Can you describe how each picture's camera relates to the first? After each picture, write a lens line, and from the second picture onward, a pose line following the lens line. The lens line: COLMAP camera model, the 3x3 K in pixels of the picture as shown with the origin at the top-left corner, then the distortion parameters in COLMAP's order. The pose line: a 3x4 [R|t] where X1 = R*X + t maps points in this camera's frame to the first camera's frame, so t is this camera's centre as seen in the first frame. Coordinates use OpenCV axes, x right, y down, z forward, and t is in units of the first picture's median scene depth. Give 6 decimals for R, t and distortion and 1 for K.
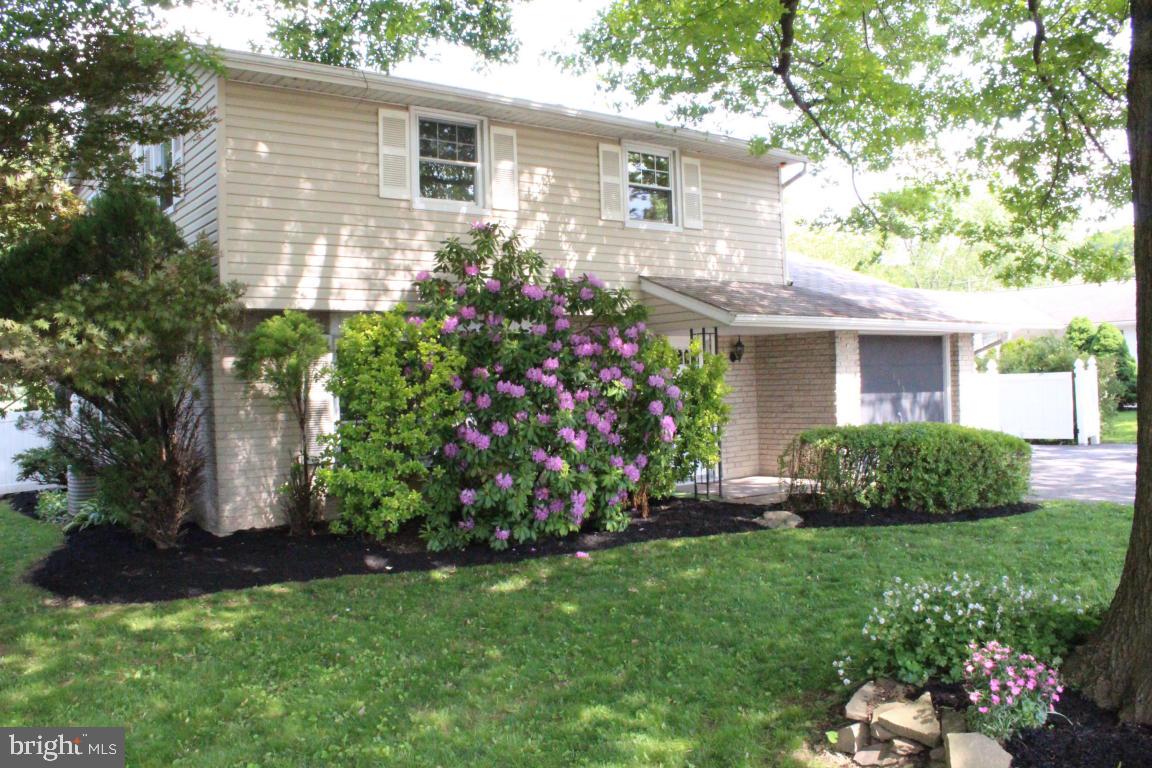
lens RADIAL K [[955.2, 0, 576.0], [0, 955.2, 384.0], [0, 0, 1]] dist [-0.168525, 0.140019]
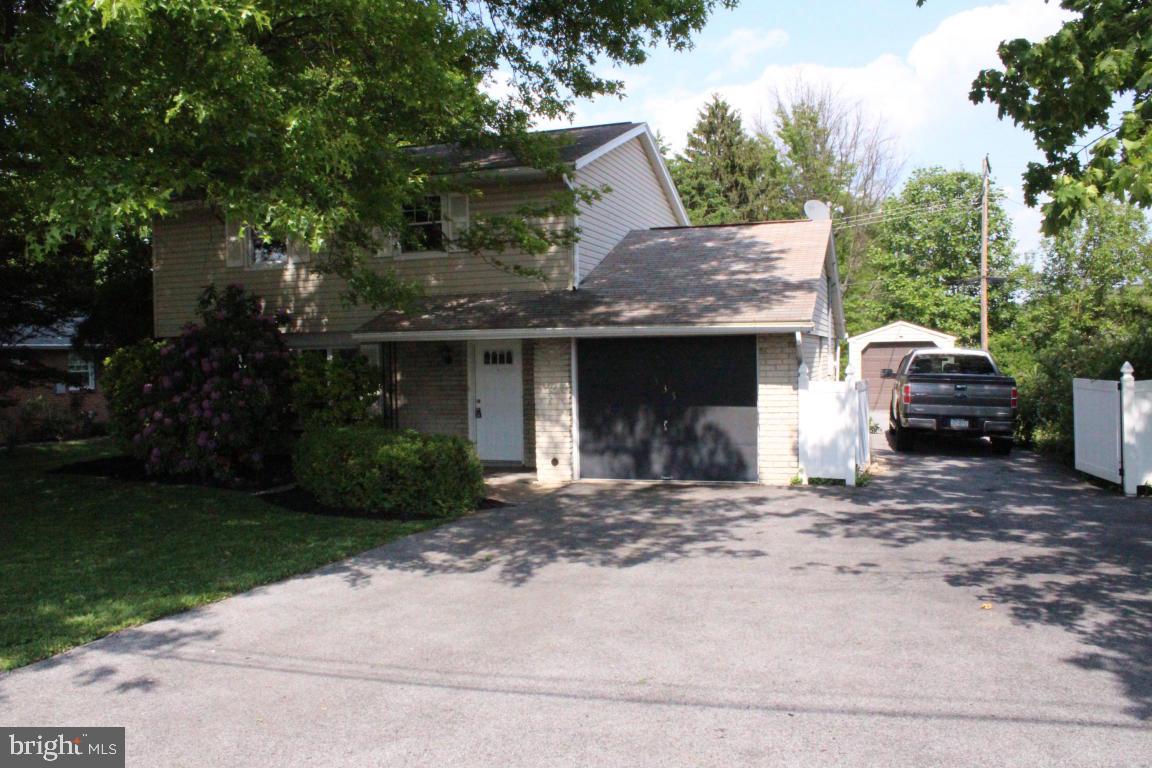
lens RADIAL K [[955.2, 0, 576.0], [0, 955.2, 384.0], [0, 0, 1]] dist [-0.168525, 0.140019]
pose [[0.543995, 0.045237, -0.837868, 1.677544], [-0.003125, 0.998648, 0.051888, -0.084900], [0.839083, -0.025609, 0.543401, 0.660342]]
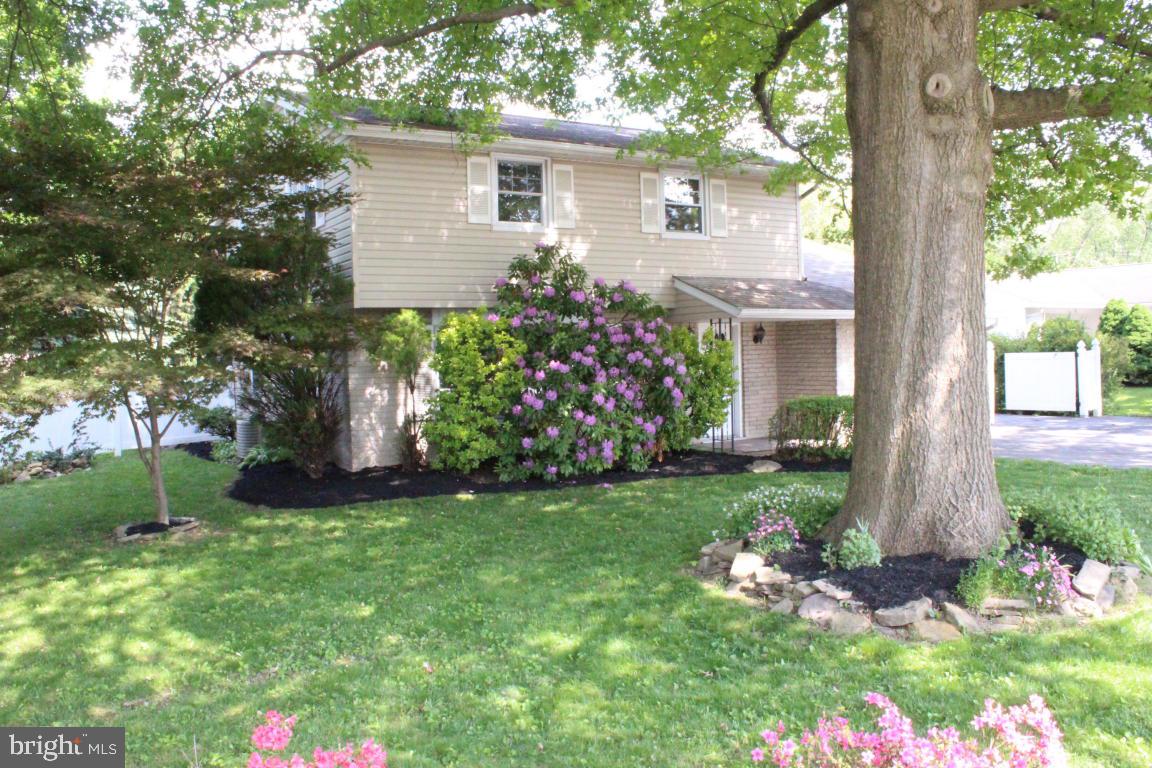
lens RADIAL K [[955.2, 0, 576.0], [0, 955.2, 384.0], [0, 0, 1]] dist [-0.168525, 0.140019]
pose [[0.994415, 0.008833, -0.105168, 0.096290], [-0.005346, 0.999428, 0.033394, -0.015884], [0.105403, -0.032646, 0.993894, -0.364614]]
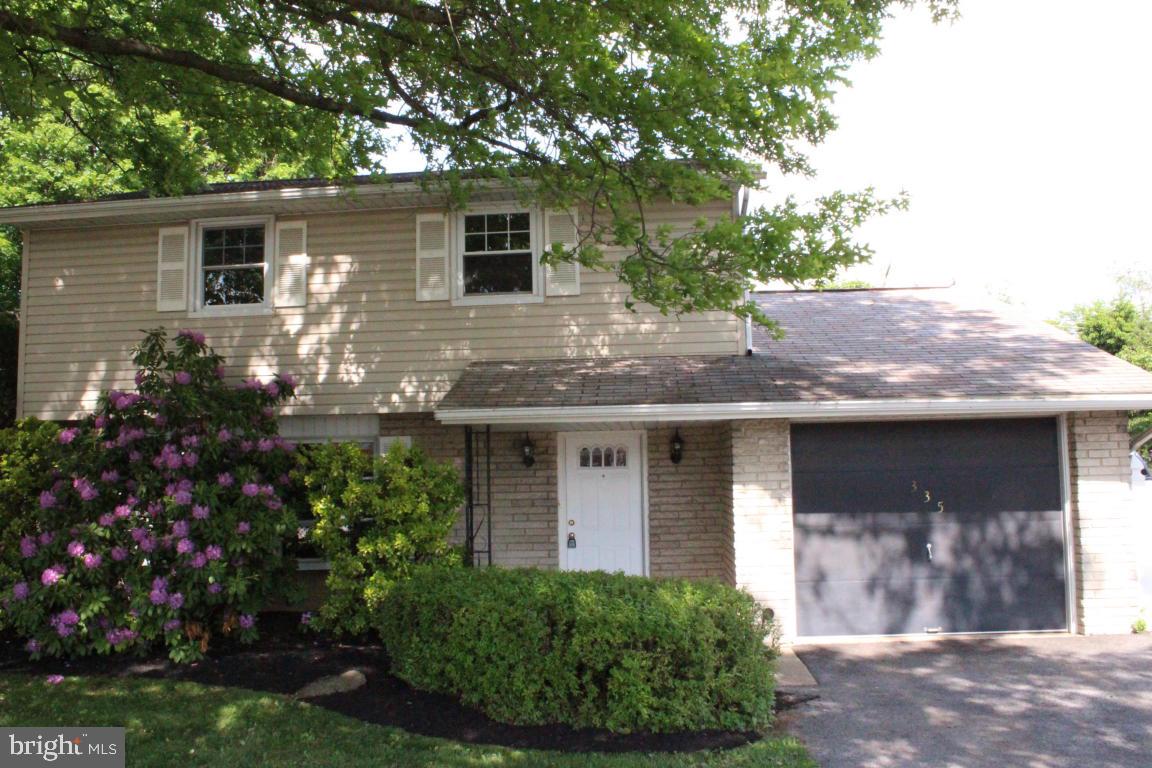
lens RADIAL K [[955.2, 0, 576.0], [0, 955.2, 384.0], [0, 0, 1]] dist [-0.168525, 0.140019]
pose [[0.739876, -0.050221, -0.670866, 0.916407], [-0.007873, 0.996495, -0.083280, -0.034791], [0.672697, 0.066899, 0.736888, 0.597023]]
